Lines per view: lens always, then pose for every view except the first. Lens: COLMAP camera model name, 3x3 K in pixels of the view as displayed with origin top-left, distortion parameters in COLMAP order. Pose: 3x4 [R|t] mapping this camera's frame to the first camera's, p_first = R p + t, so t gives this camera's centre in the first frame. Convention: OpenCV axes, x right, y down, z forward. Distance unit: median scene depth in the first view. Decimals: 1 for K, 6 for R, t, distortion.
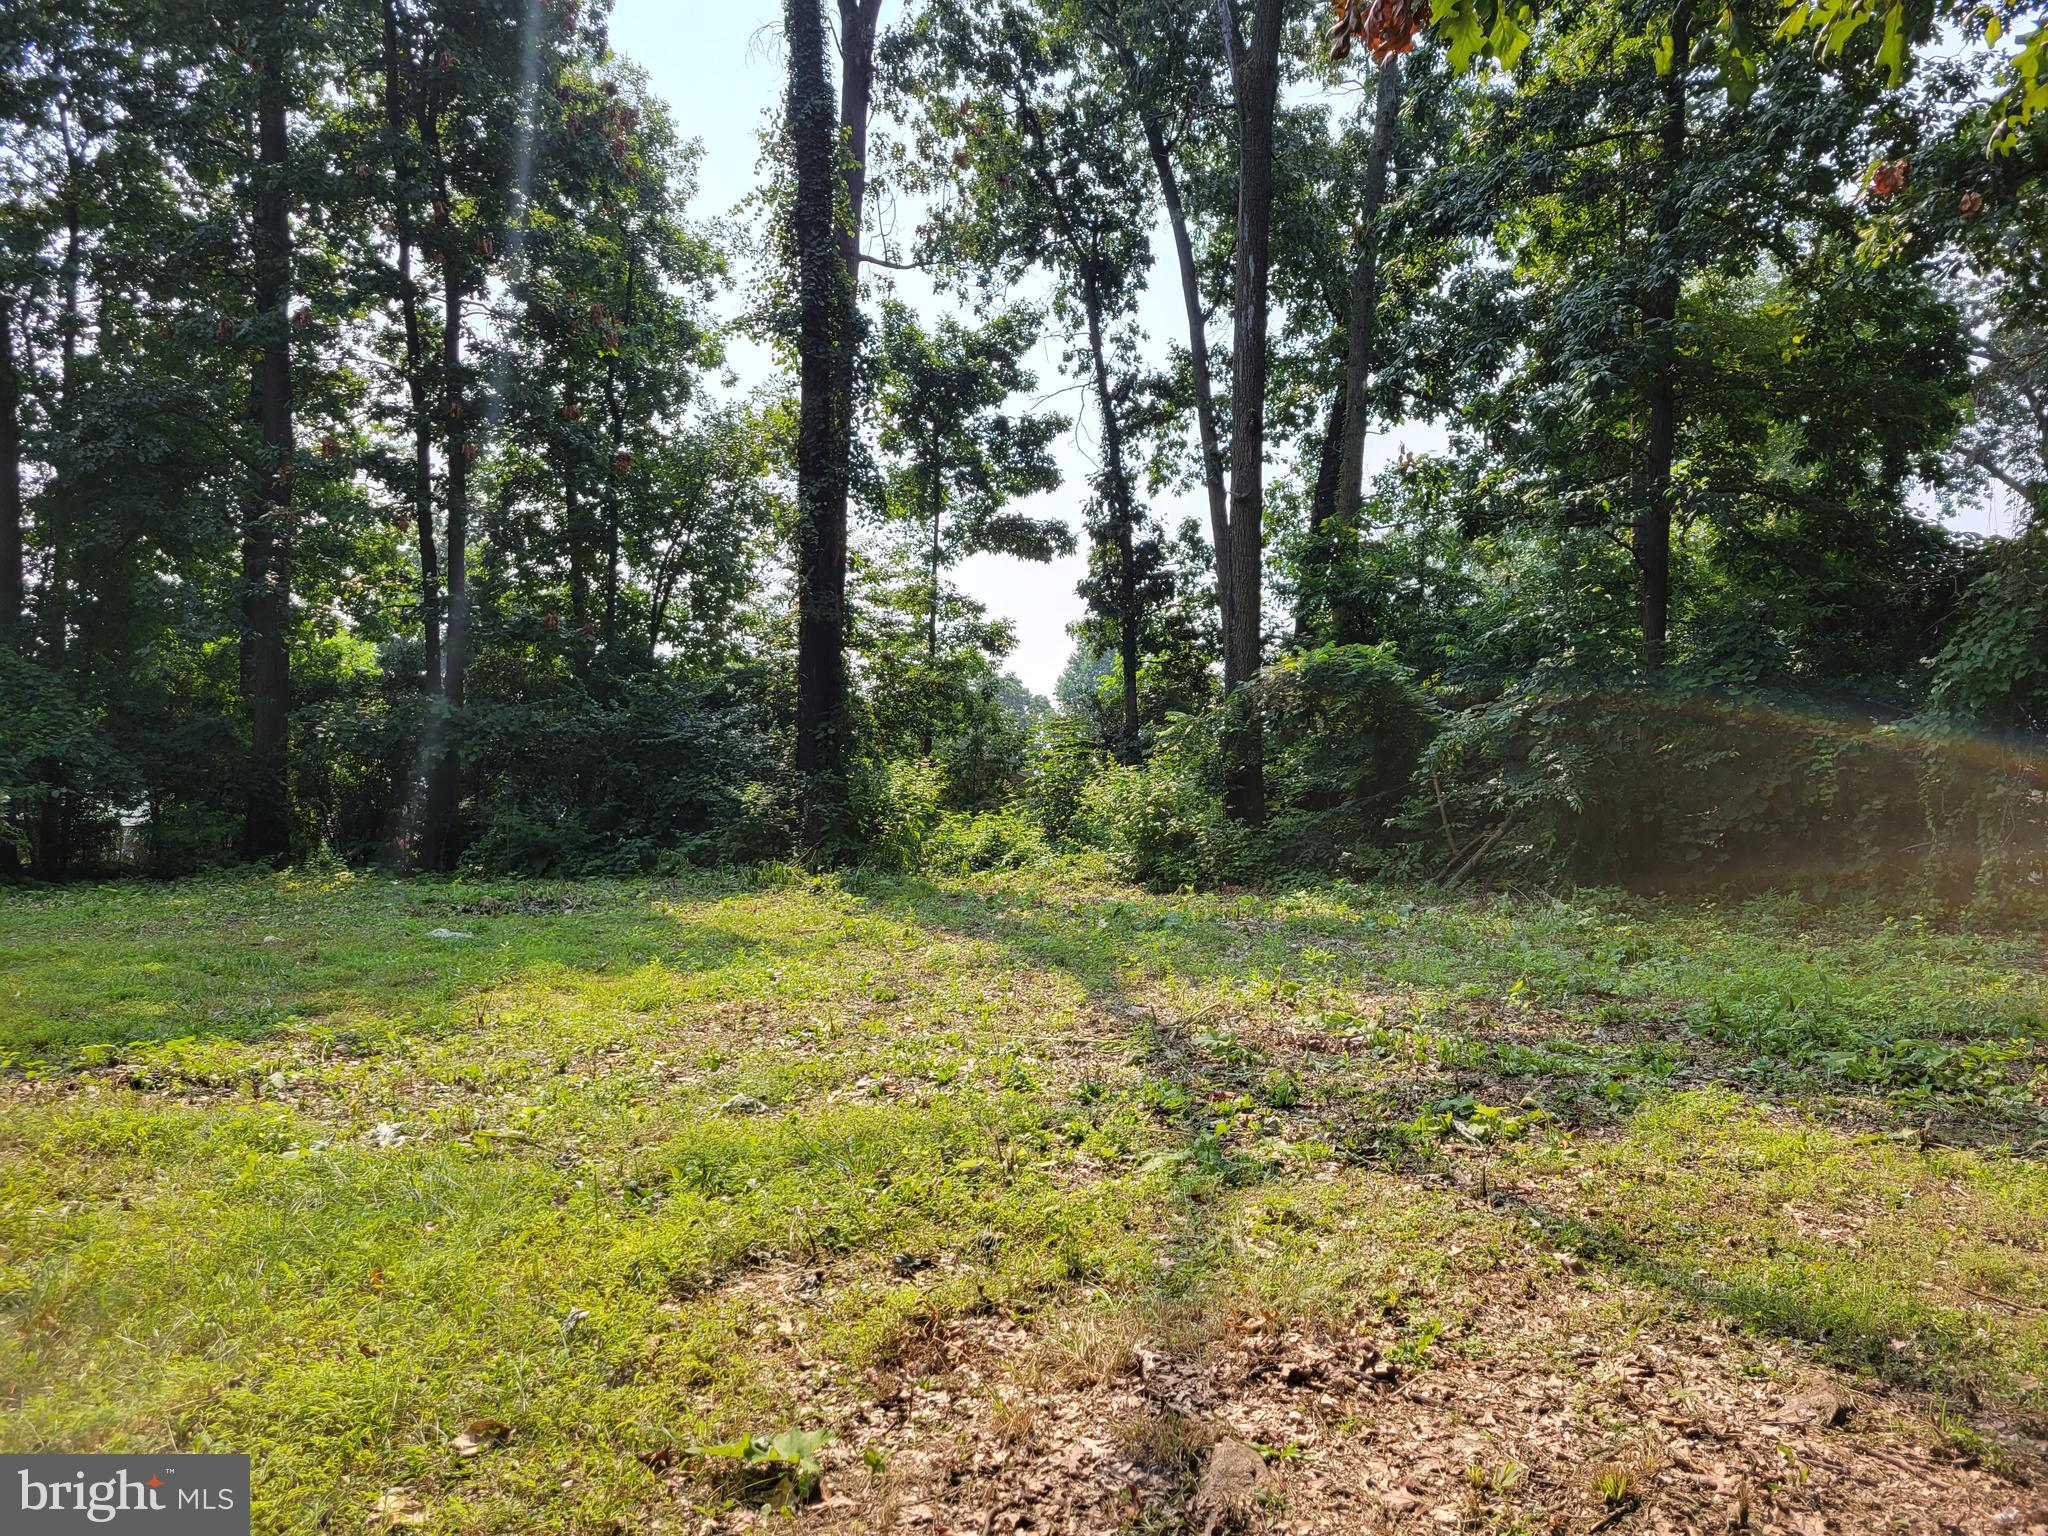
lens RADIAL K [[1536.1, 0, 1032.7], [0, 1536.1, 756.5], [0, 0, 1]] dist [0.040862, -0.008863]
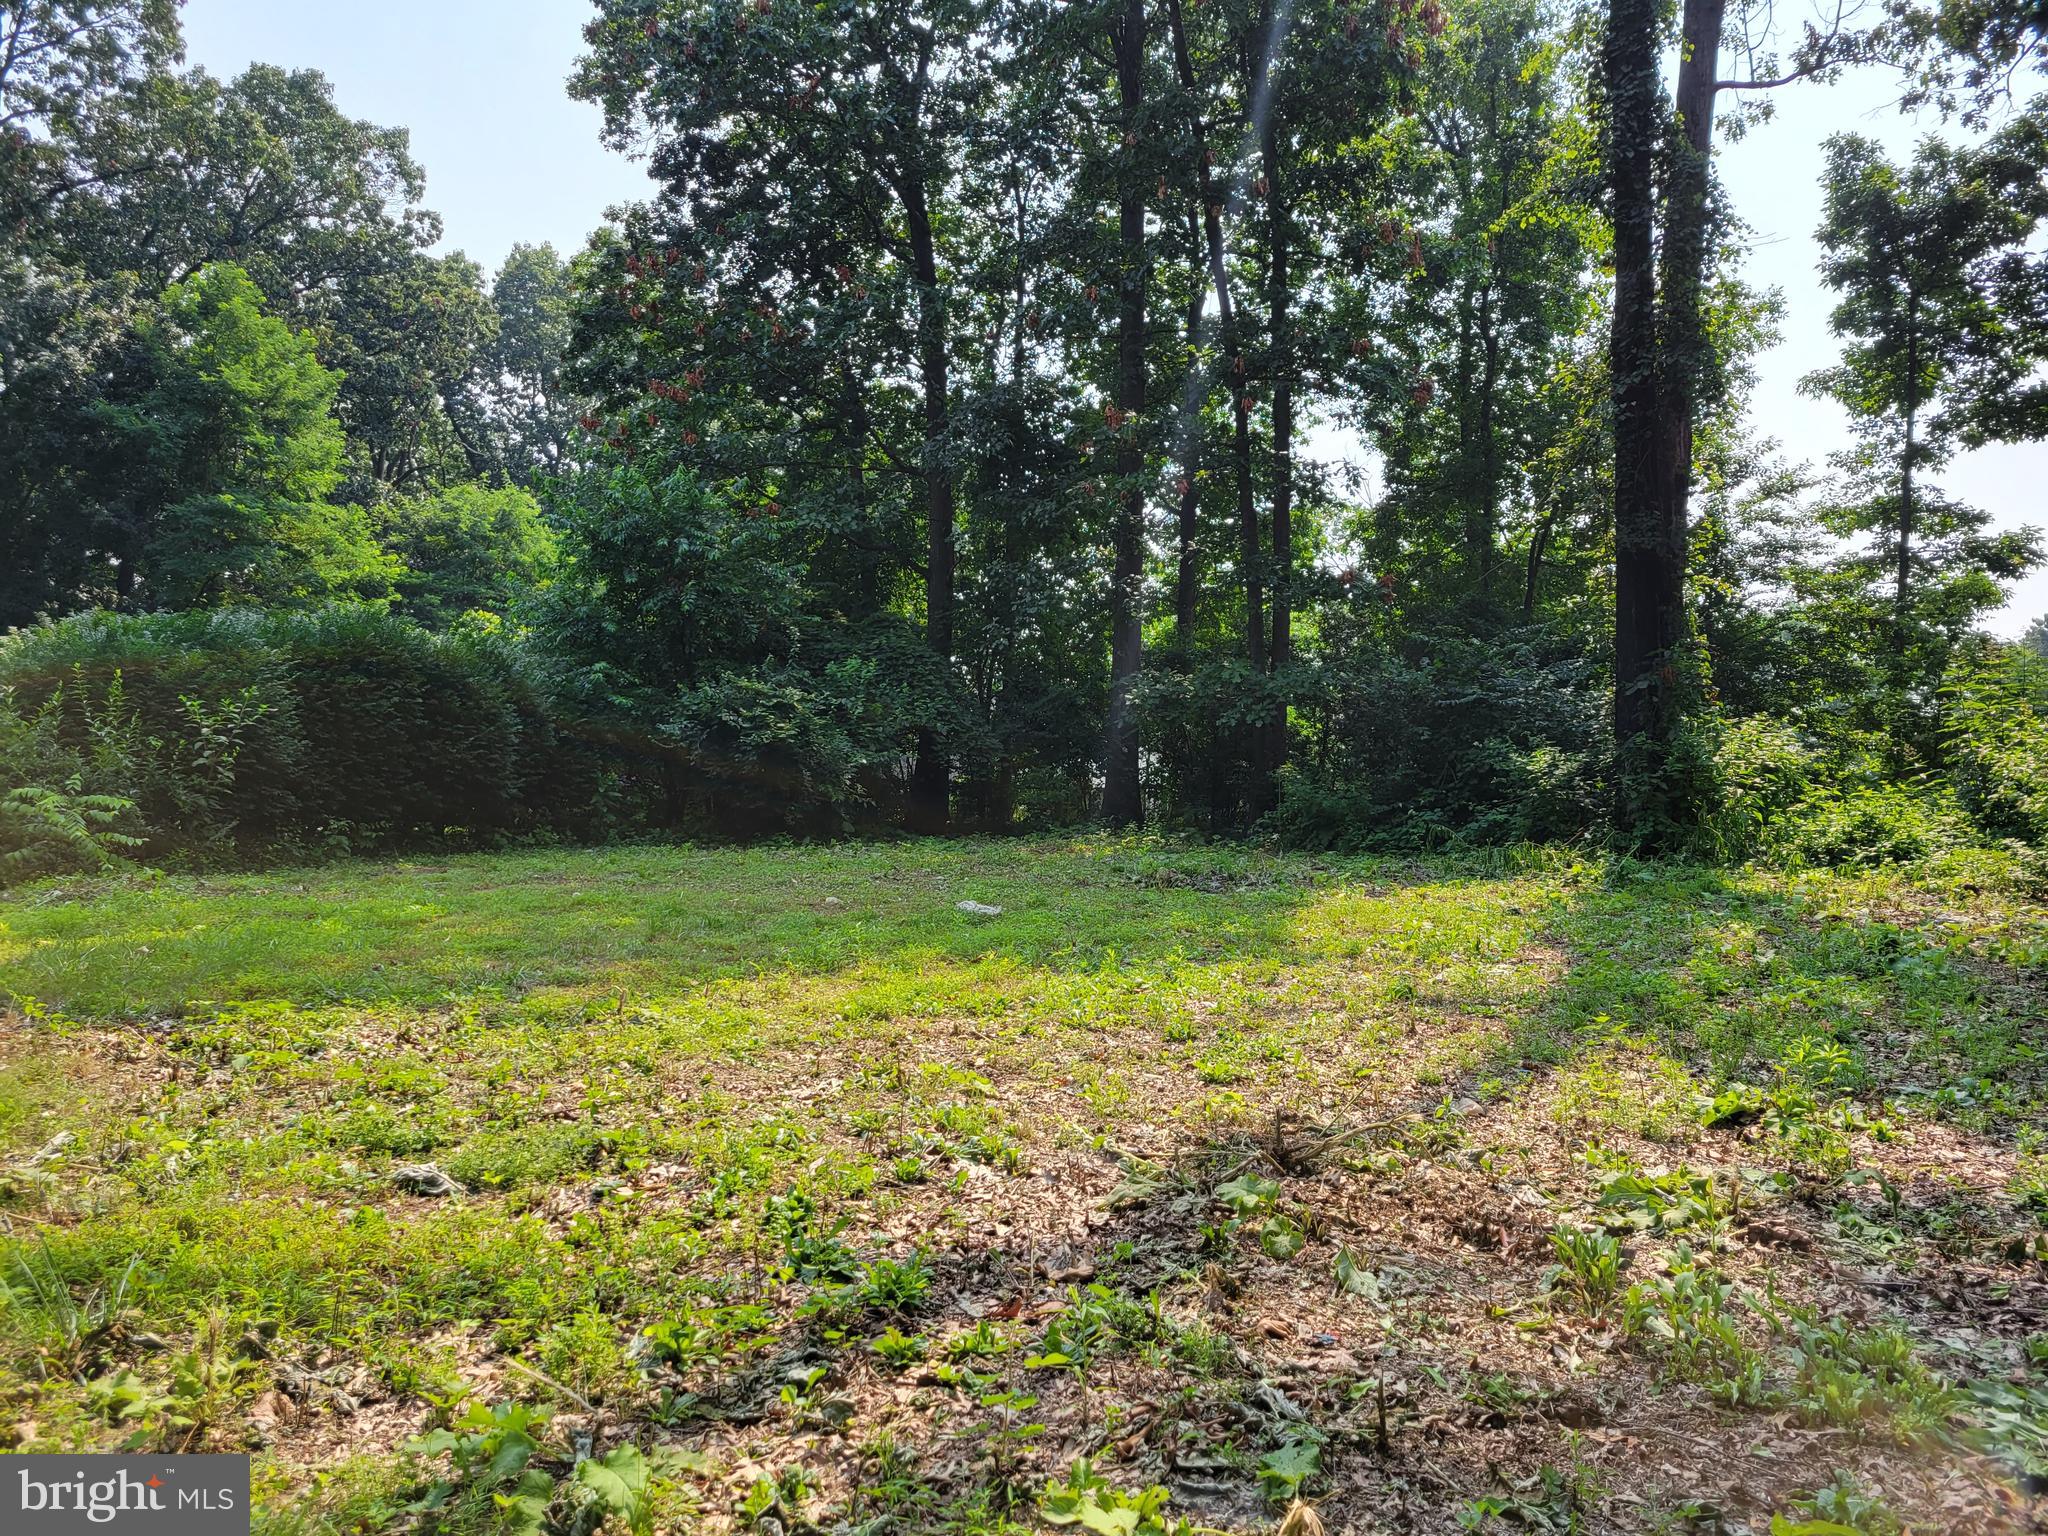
lens RADIAL K [[1536.1, 0, 1032.7], [0, 1536.1, 756.5], [0, 0, 1]] dist [0.040862, -0.008863]
pose [[0.776408, -0.001316, -0.630229, 0.090380], [0.013877, 0.999791, 0.015008, 0.003499], [0.630078, -0.020398, 0.776264, 0.113296]]
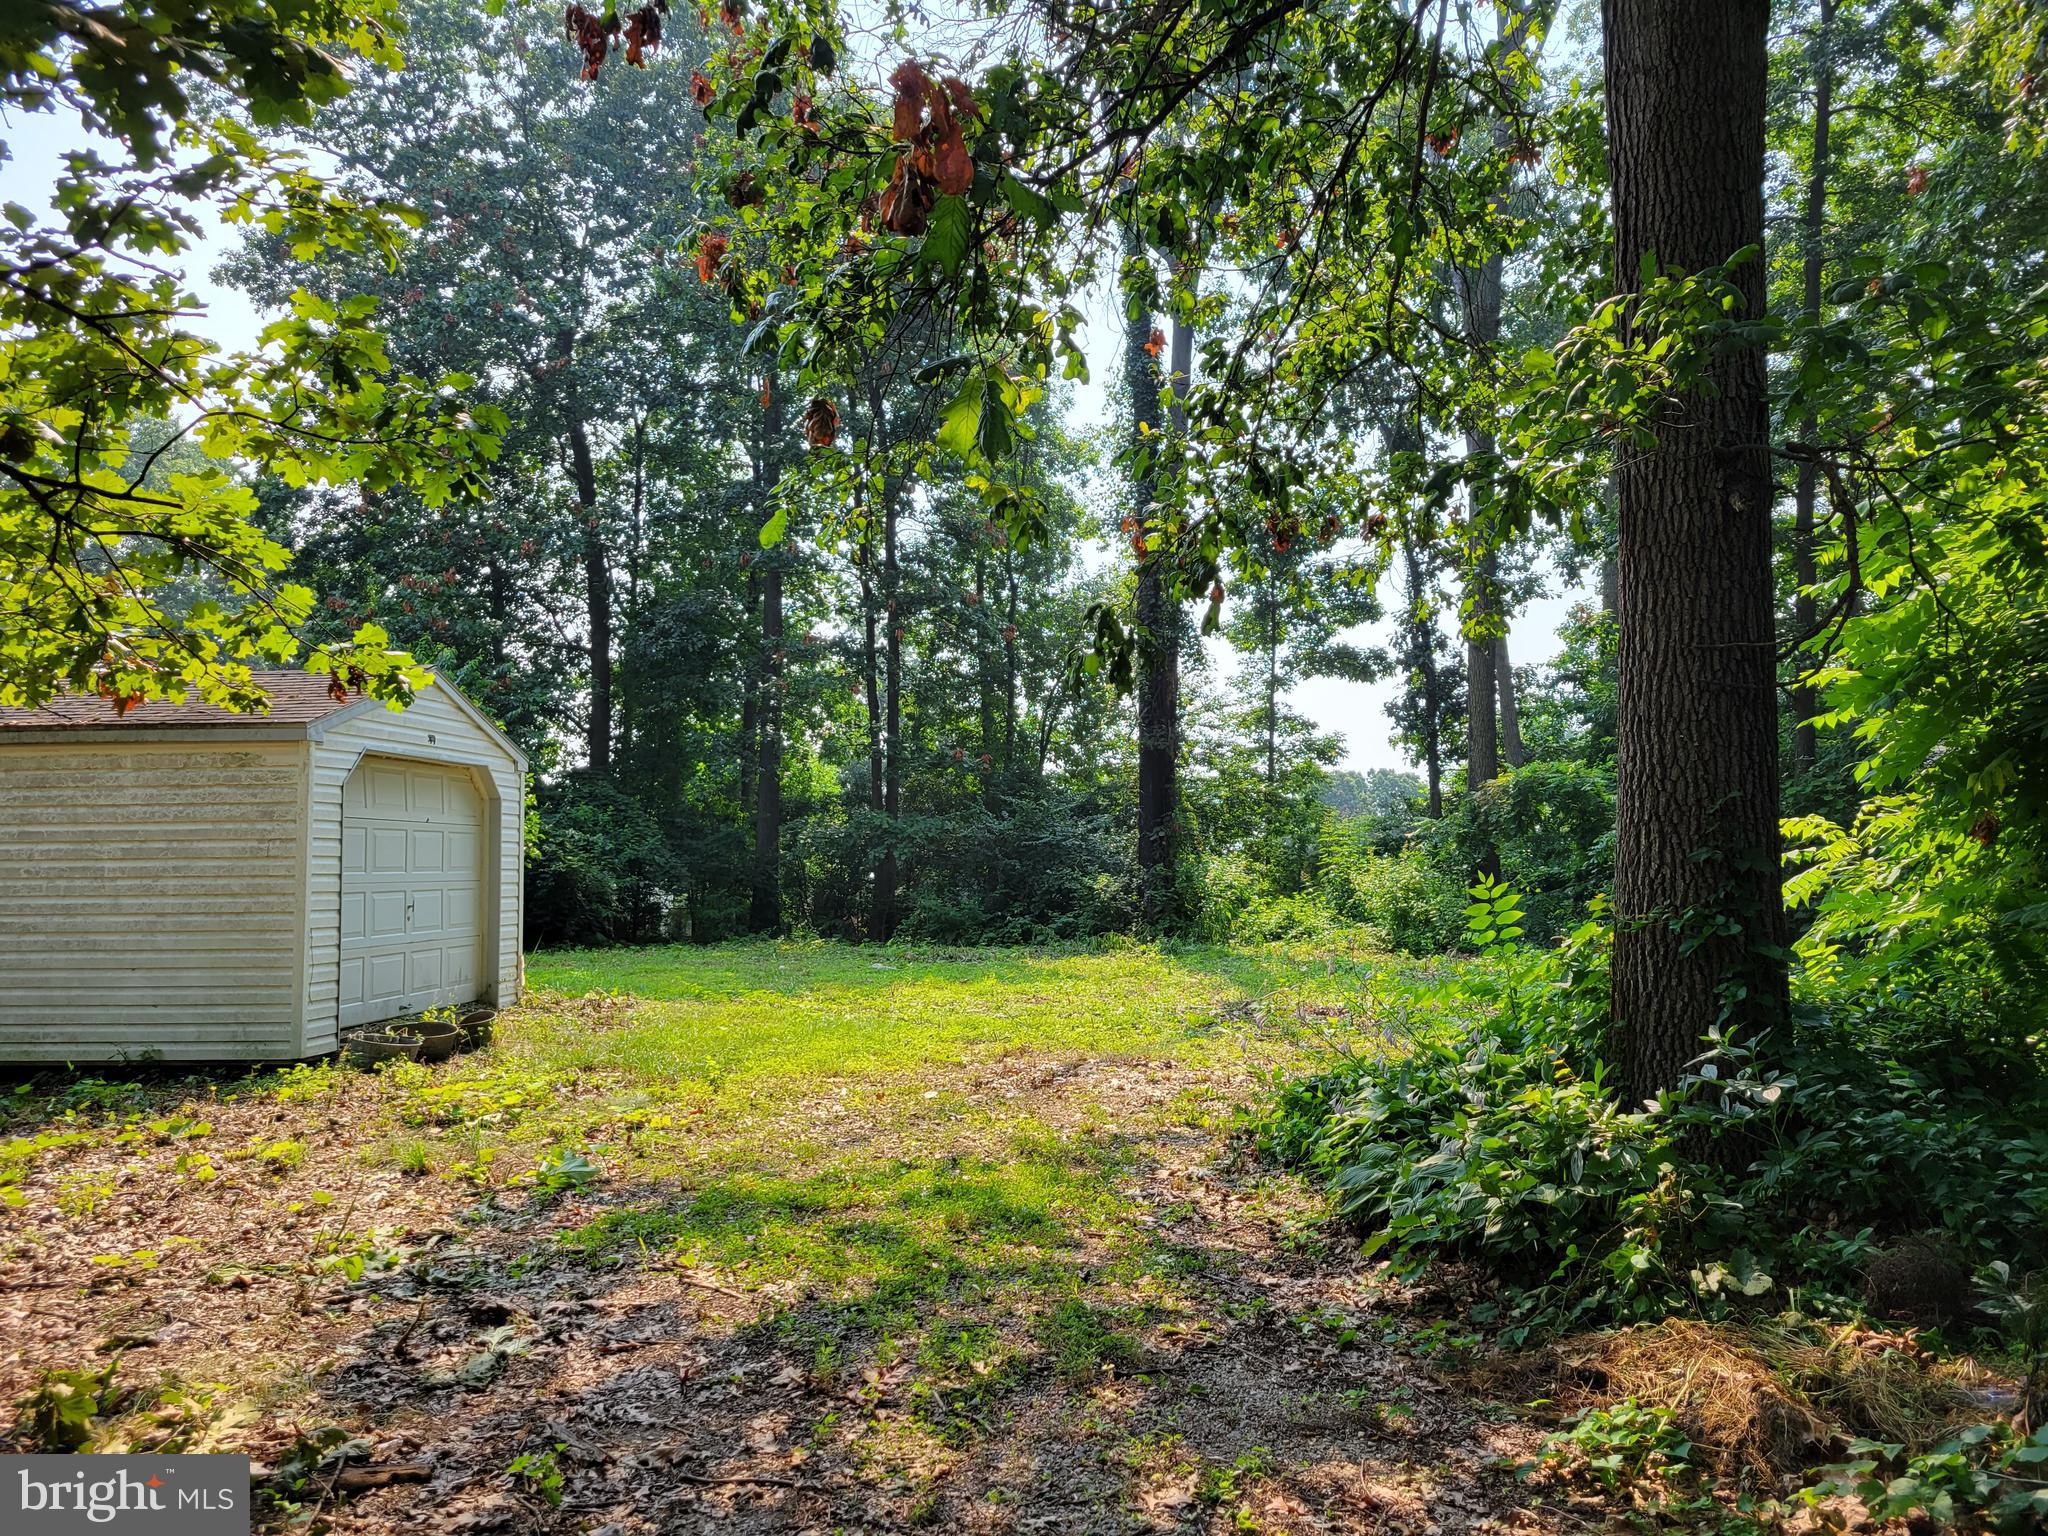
lens RADIAL K [[1536.1, 0, 1032.7], [0, 1536.1, 756.5], [0, 0, 1]] dist [0.040862, -0.008863]
pose [[0.962746, -0.025054, -0.269244, 0.078029], [0.008361, 0.997980, -0.062969, -0.000665], [0.270278, 0.058372, 0.961011, -0.189105]]
